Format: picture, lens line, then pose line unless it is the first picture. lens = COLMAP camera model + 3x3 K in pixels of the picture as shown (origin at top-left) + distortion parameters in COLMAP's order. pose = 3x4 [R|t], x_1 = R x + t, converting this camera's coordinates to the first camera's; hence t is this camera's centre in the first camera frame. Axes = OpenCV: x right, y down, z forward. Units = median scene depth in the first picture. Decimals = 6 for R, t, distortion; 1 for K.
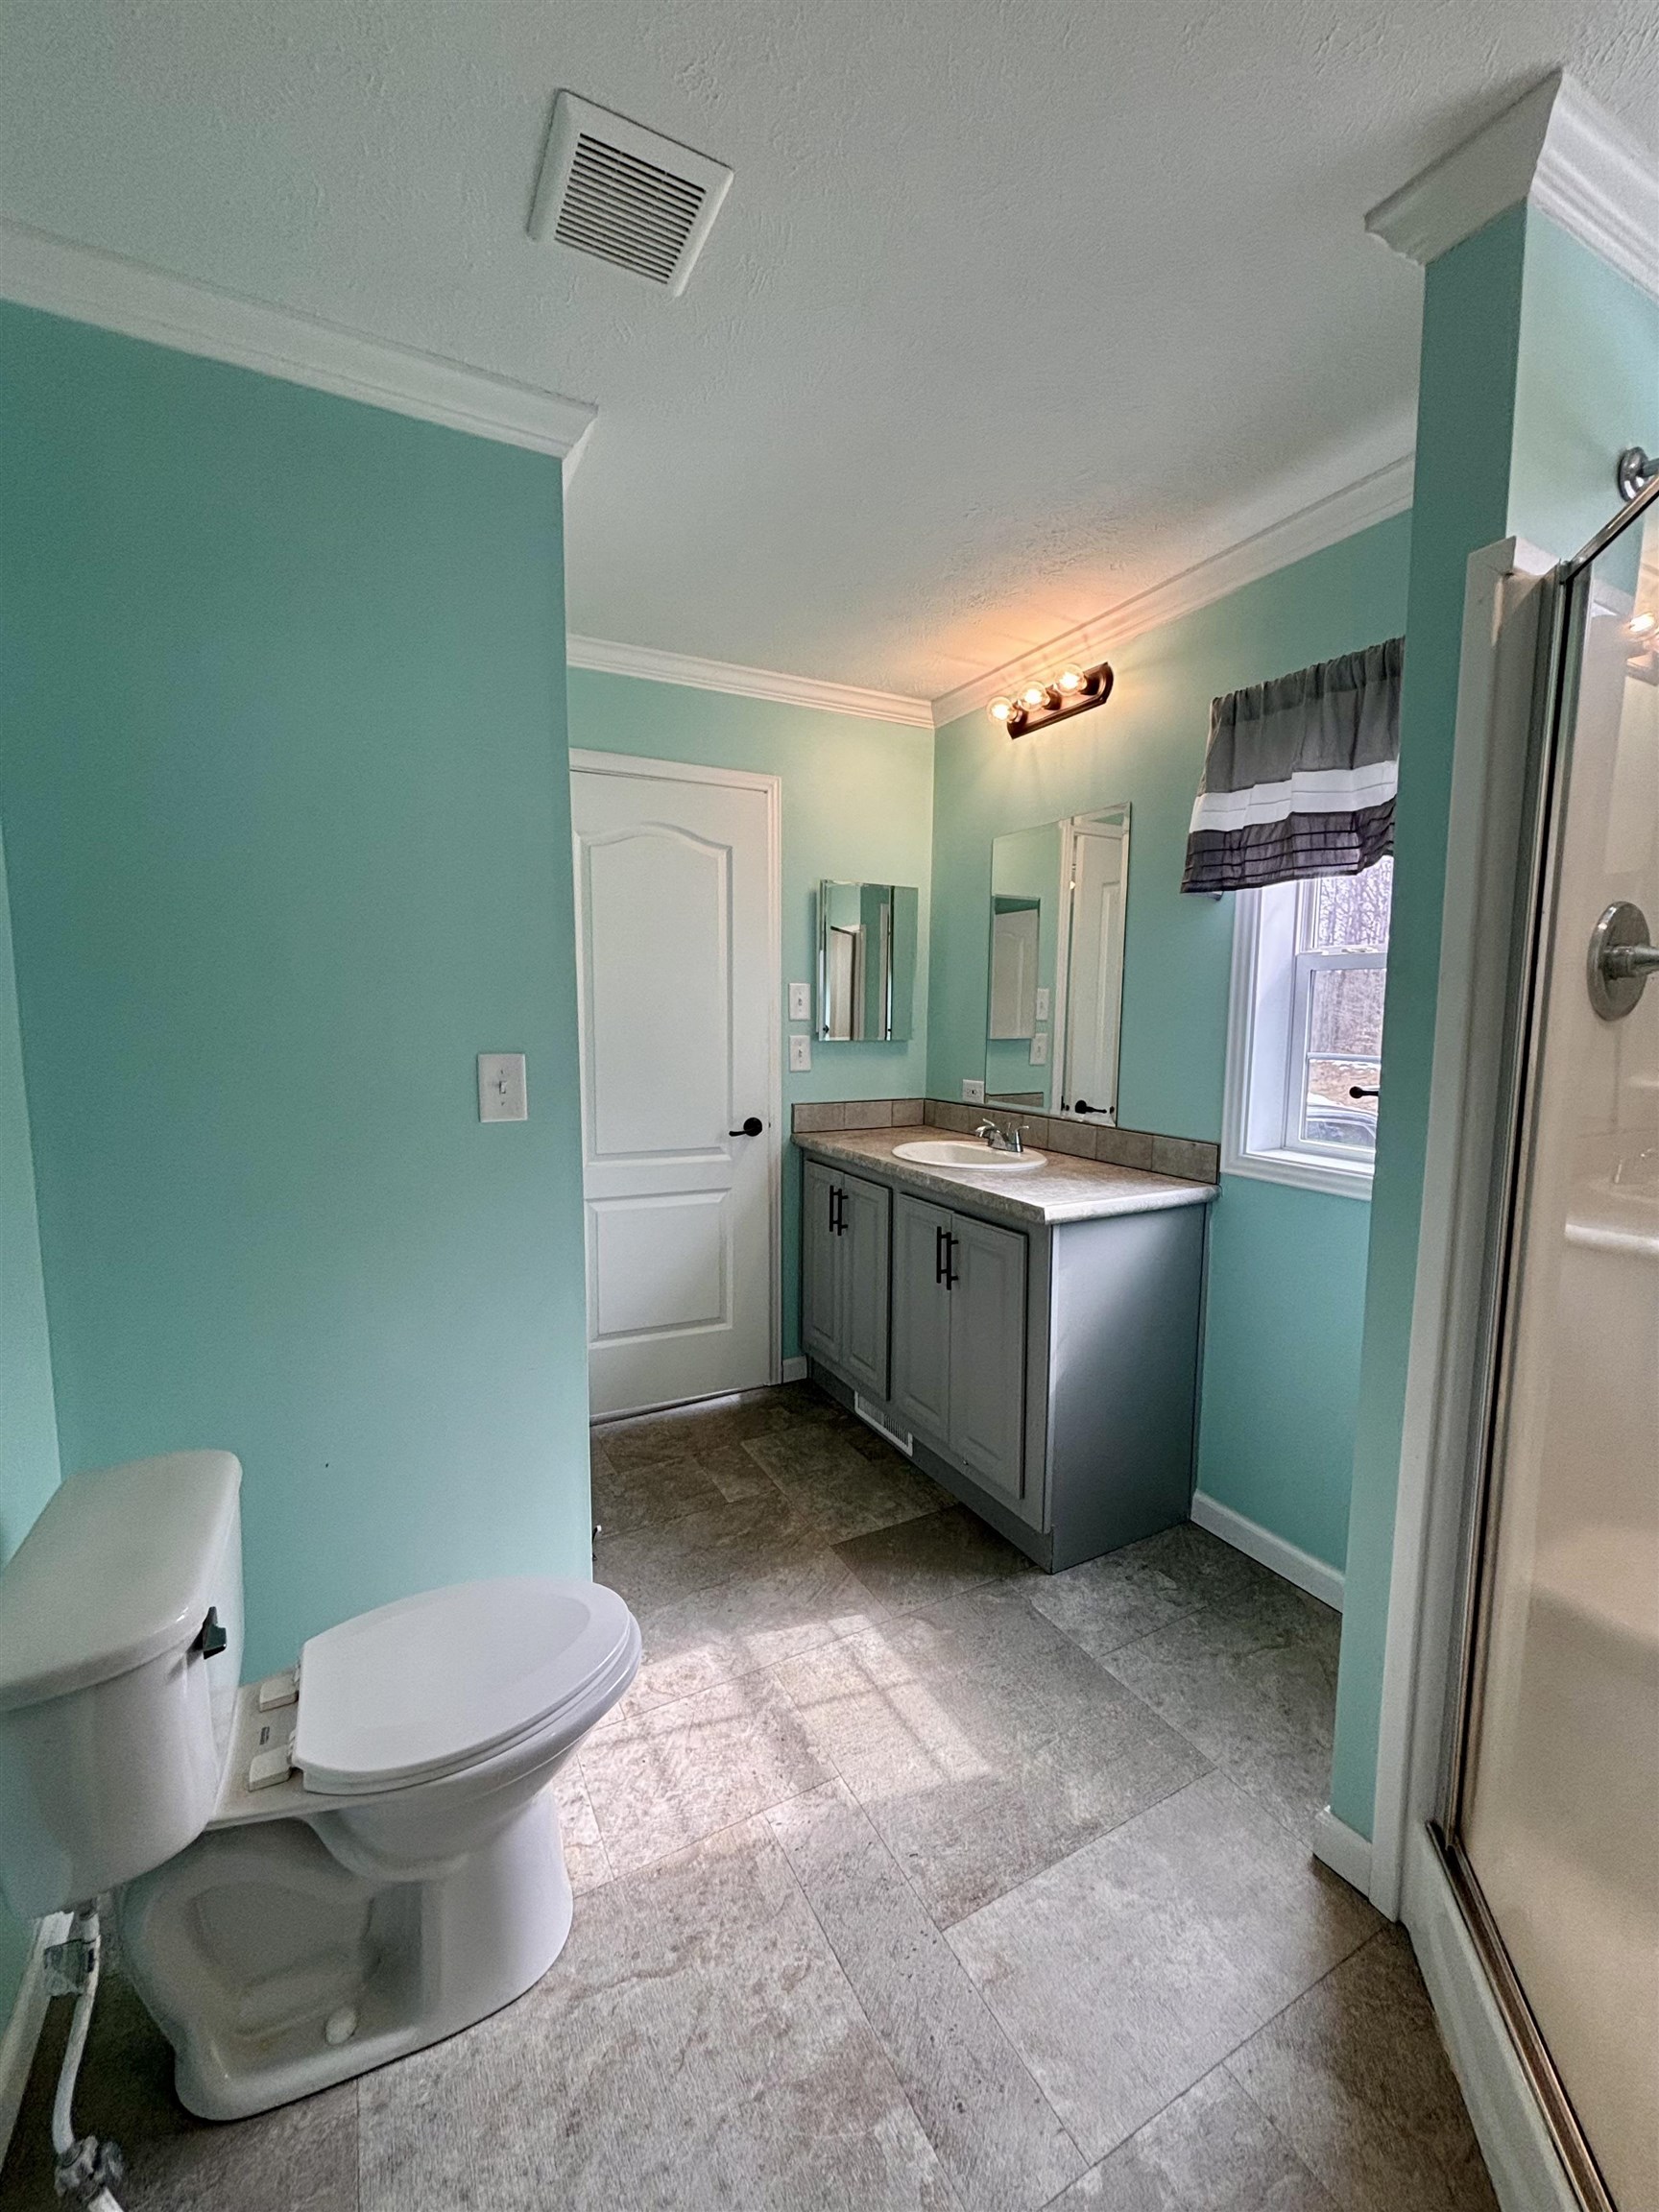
lens RADIAL K [[888.3, 0, 834.3], [0, 888.3, 1102.2], [0, 0, 1]] dist [0.002839, -0.001602]
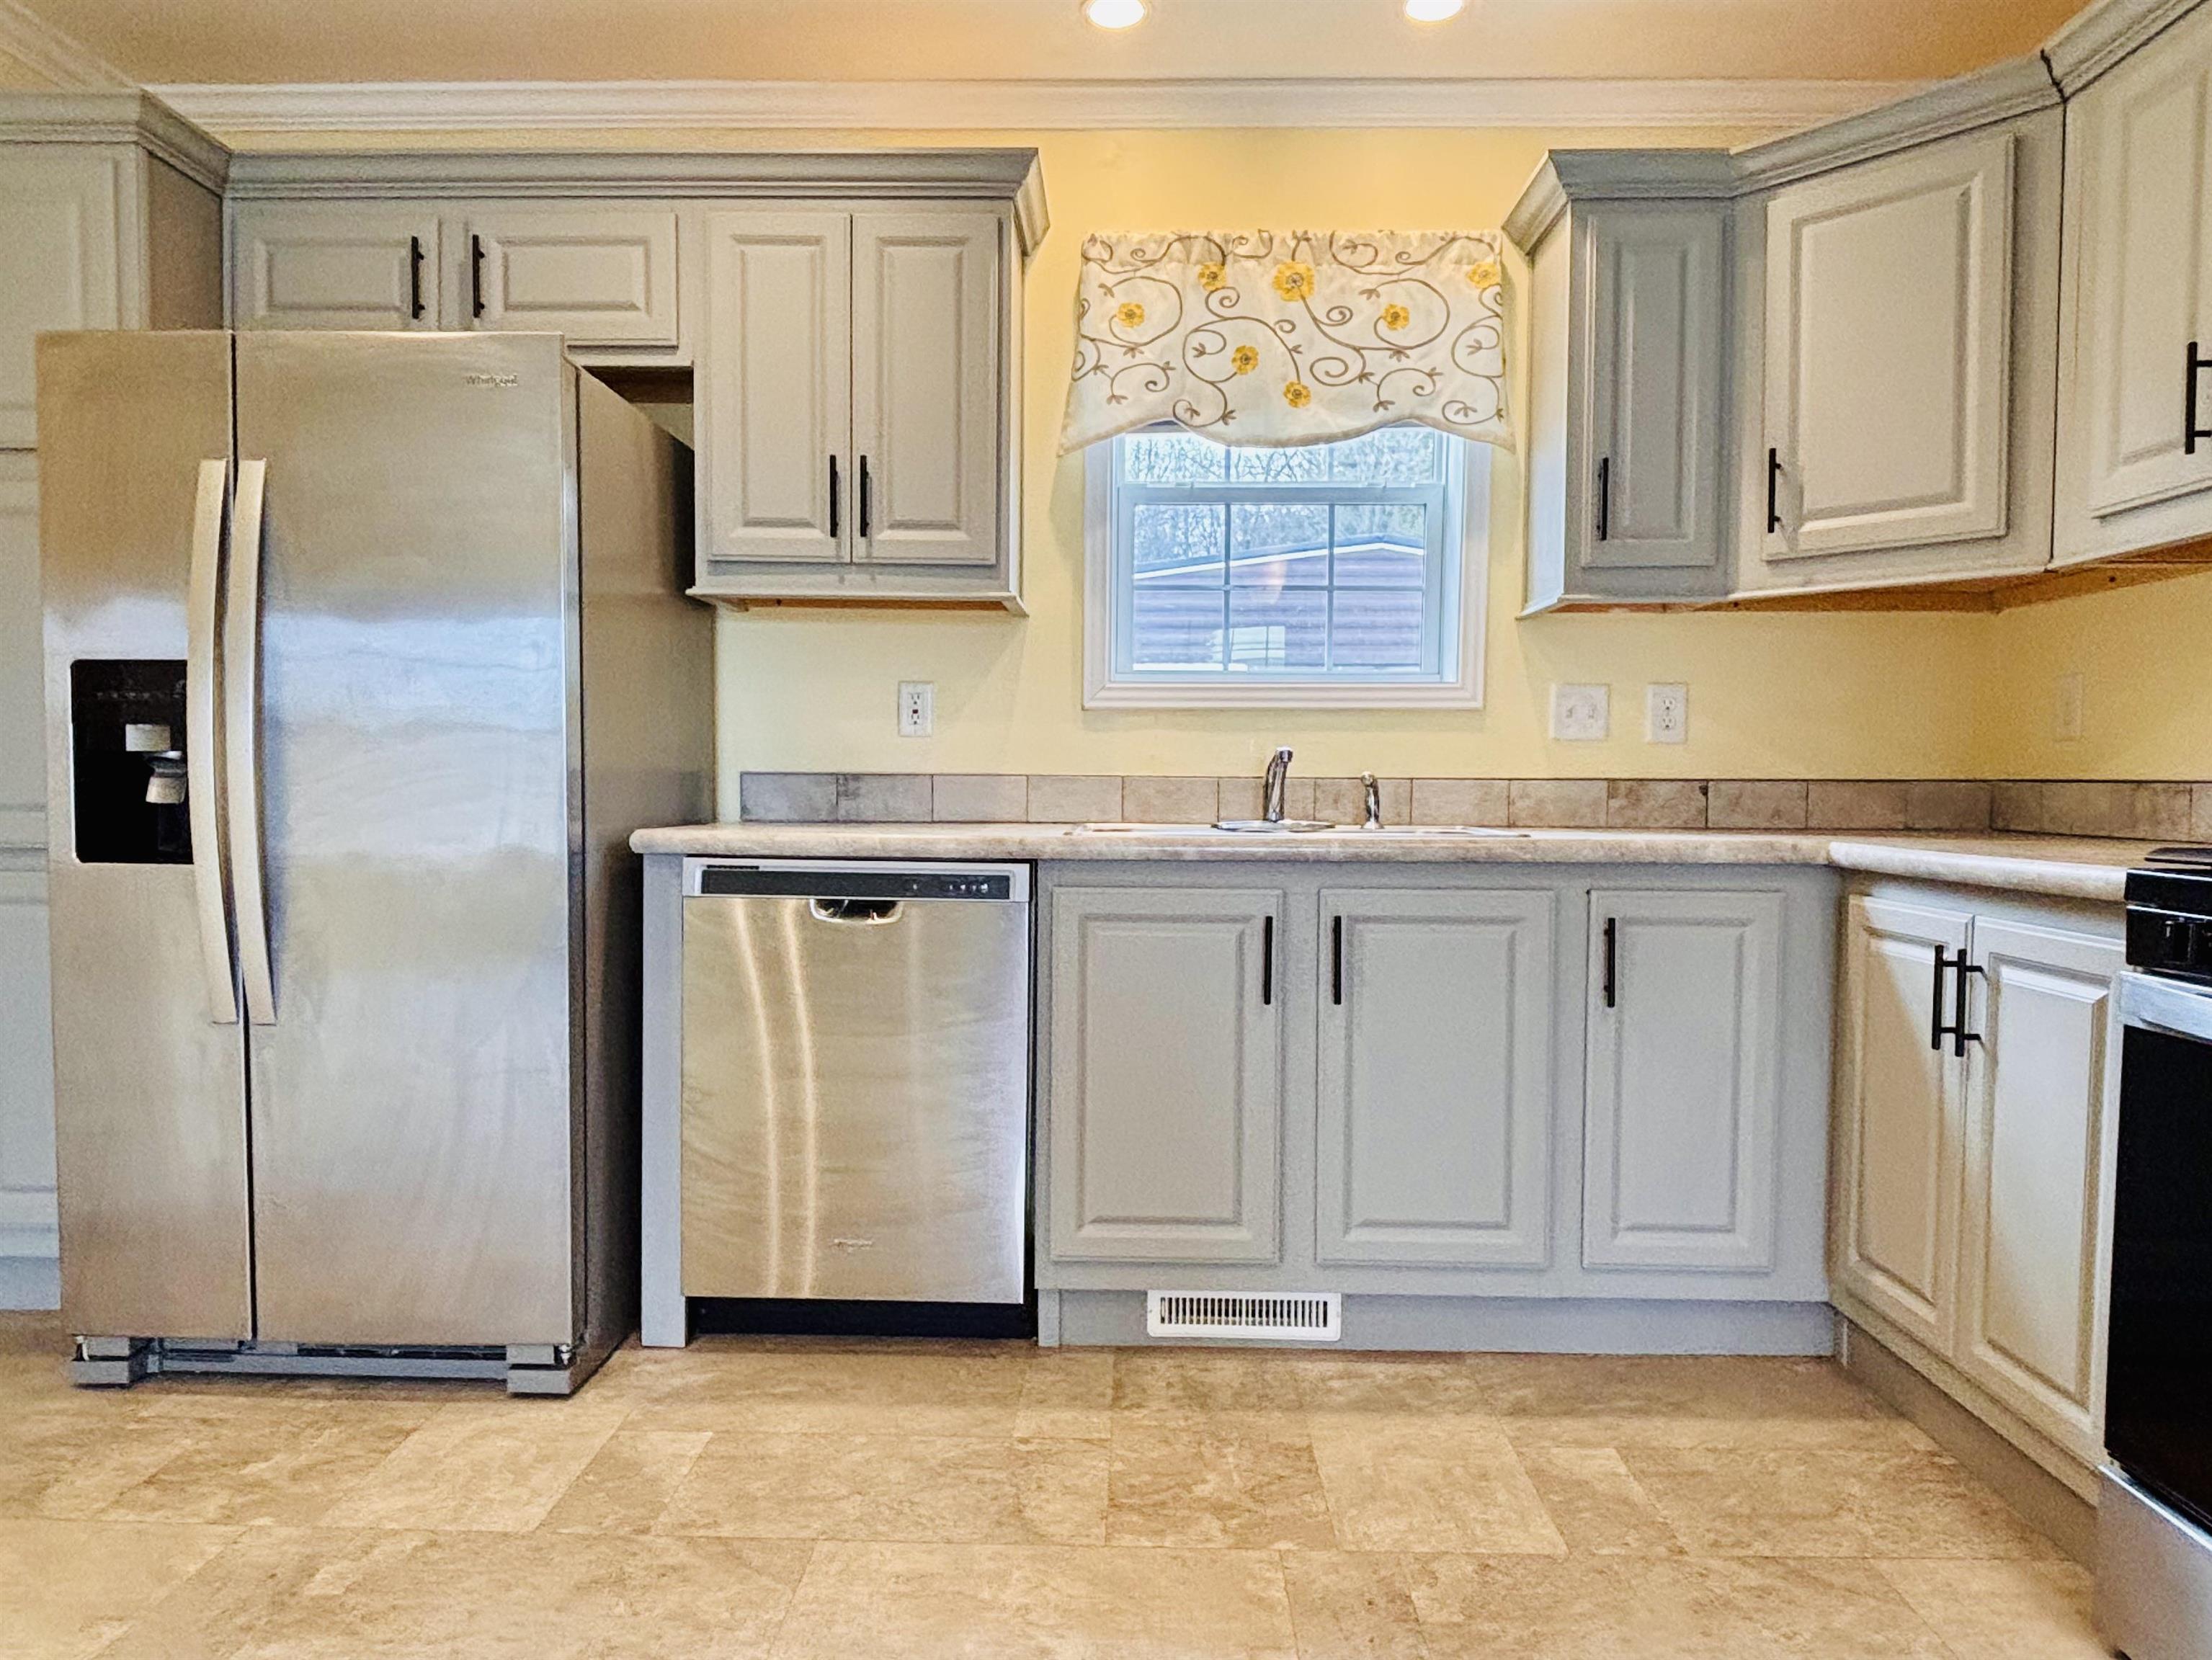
lens RADIAL K [[1432.7, 0, 1114.8], [0, 1432.7, 853.2], [0, 0, 1]] dist [0.009618, -0.018632]
pose [[-0.868308, -0.038151, 0.494556, -0.202112], [0.041098, 0.988076, 0.148379, 0.036403], [-0.494320, 0.149164, -0.856387, 1.314593]]
